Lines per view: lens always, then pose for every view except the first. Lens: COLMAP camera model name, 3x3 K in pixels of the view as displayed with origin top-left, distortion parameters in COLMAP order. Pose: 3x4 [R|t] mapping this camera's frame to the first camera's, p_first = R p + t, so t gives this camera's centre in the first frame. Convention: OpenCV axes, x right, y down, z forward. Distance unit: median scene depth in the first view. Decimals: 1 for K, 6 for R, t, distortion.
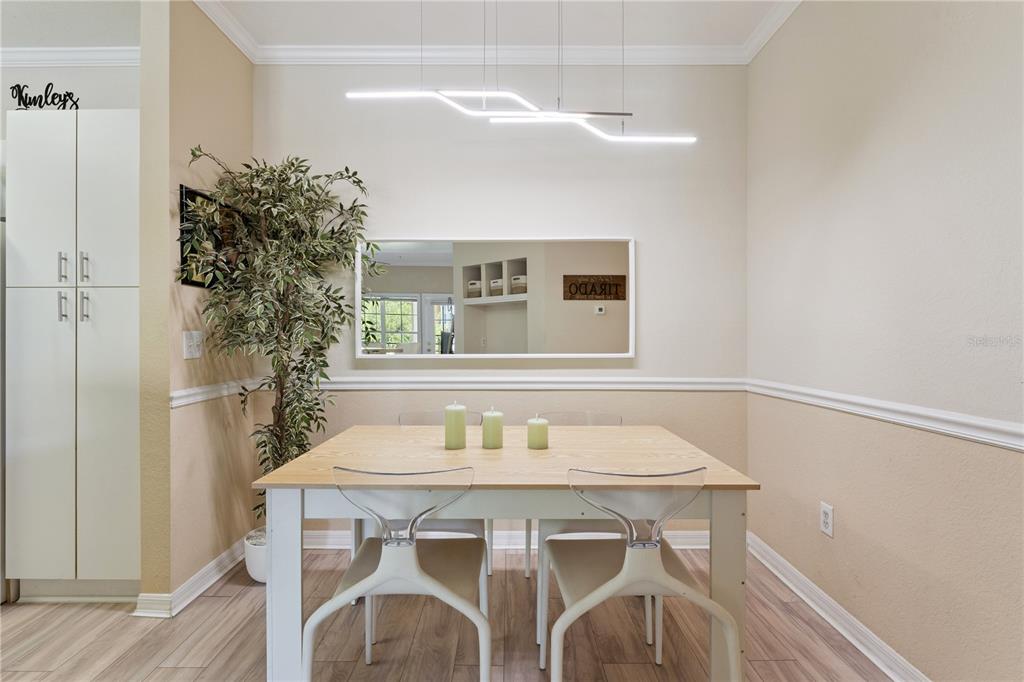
lens RADIAL K [[497.7, 0, 512.0], [0, 497.7, 341.0], [0, 0, 1]] dist [-0.000245, -0.000814]
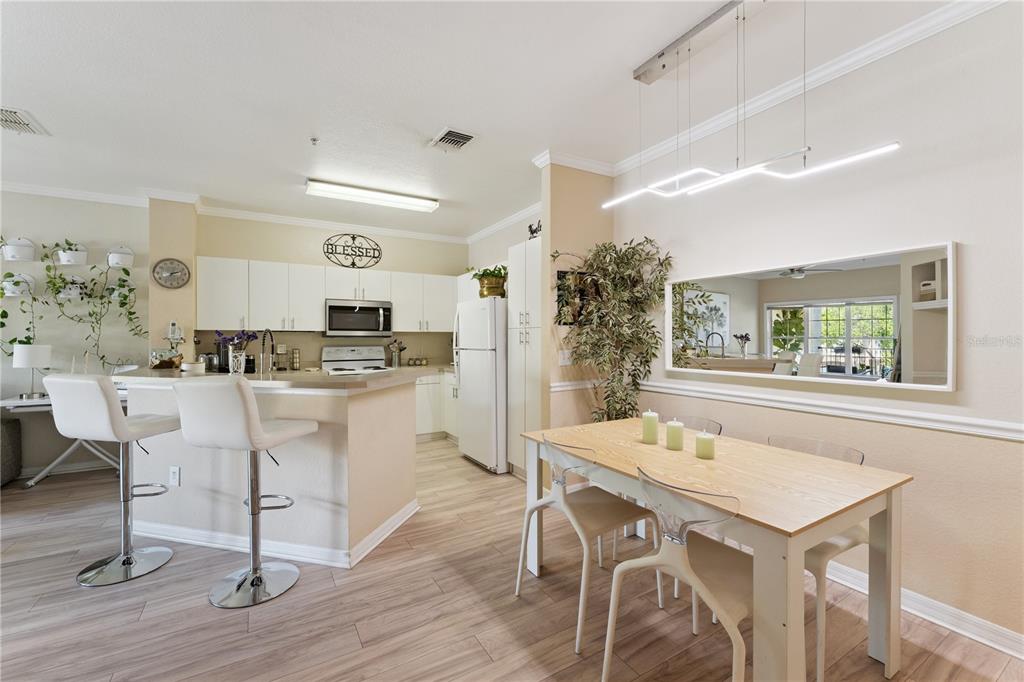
lens RADIAL K [[433.5, 0, 511.8], [0, 433.5, 338.3], [0, 0, 1]] dist [-0.001642, -0.000108]
pose [[0.507032, 0.002698, -0.861923, 0.573801], [-0.003999, 0.999992, 0.000778, -0.060082], [0.861918, 0.003052, 0.507039, 0.041326]]
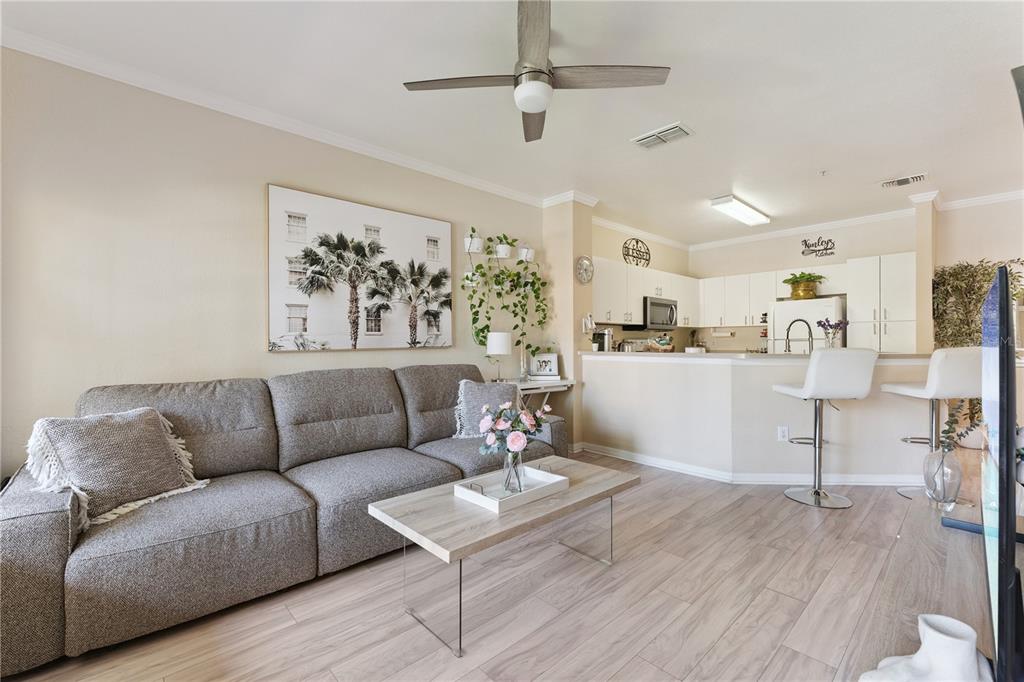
lens RADIAL K [[441.5, 0, 512.0], [0, 441.5, 341.0], [0, 0, 1]] dist [0.000116, -0.000011]
pose [[0.680577, 0.000594, -0.732676, -0.423516], [-0.004087, 0.999987, -0.002986, 0.009096], [0.732665, 0.005027, 0.680571, -1.843898]]
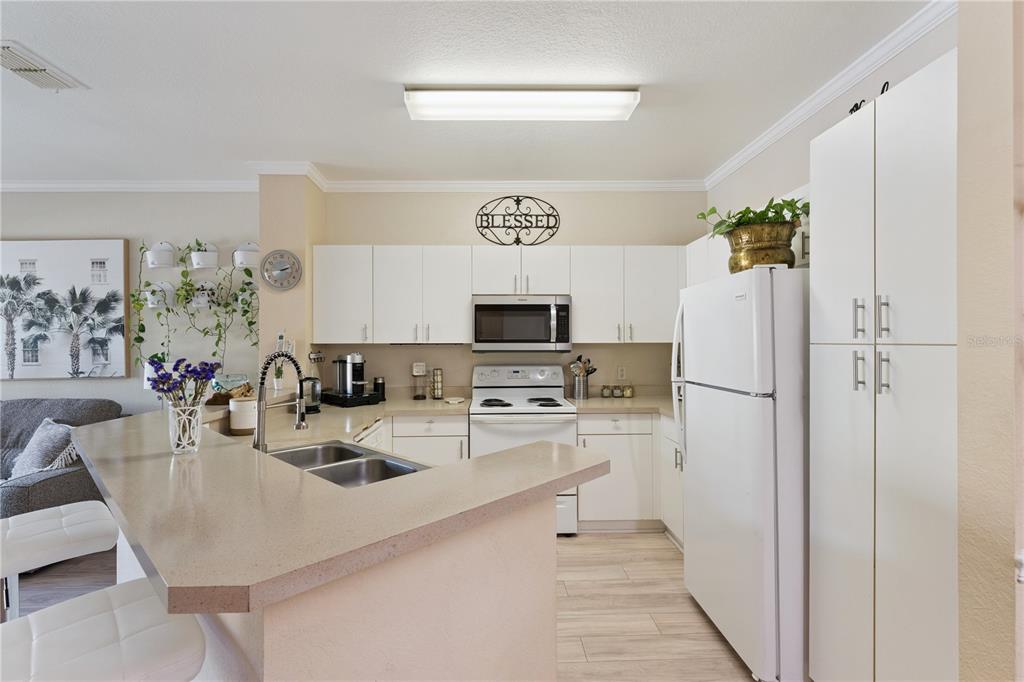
lens RADIAL K [[470.6, 0, 504.0], [0, 470.6, 343.5], [0, 0, 1]] dist [-0.001873, 0.000029]
pose [[0.015659, 0.008425, -0.999842, -0.185273], [-0.000877, 0.999964, 0.008412, -0.103145], [0.999877, 0.000745, 0.015666, 0.408098]]
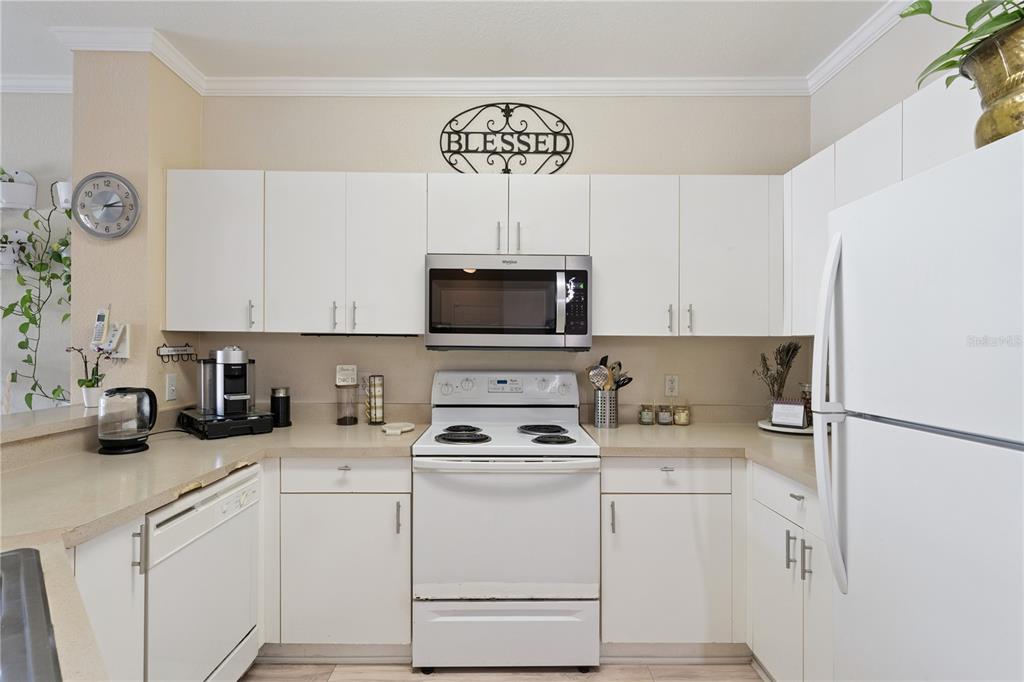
lens RADIAL K [[508.6, 0, 501.9], [0, 508.6, 341.9], [0, 0, 1]] dist [-0.002199, 0.000090]
pose [[-0.007462, 0.000573, -0.999972, -0.712314], [-0.009744, 0.999952, 0.000646, -0.077911], [0.999925, 0.009748, -0.007456, 0.483764]]
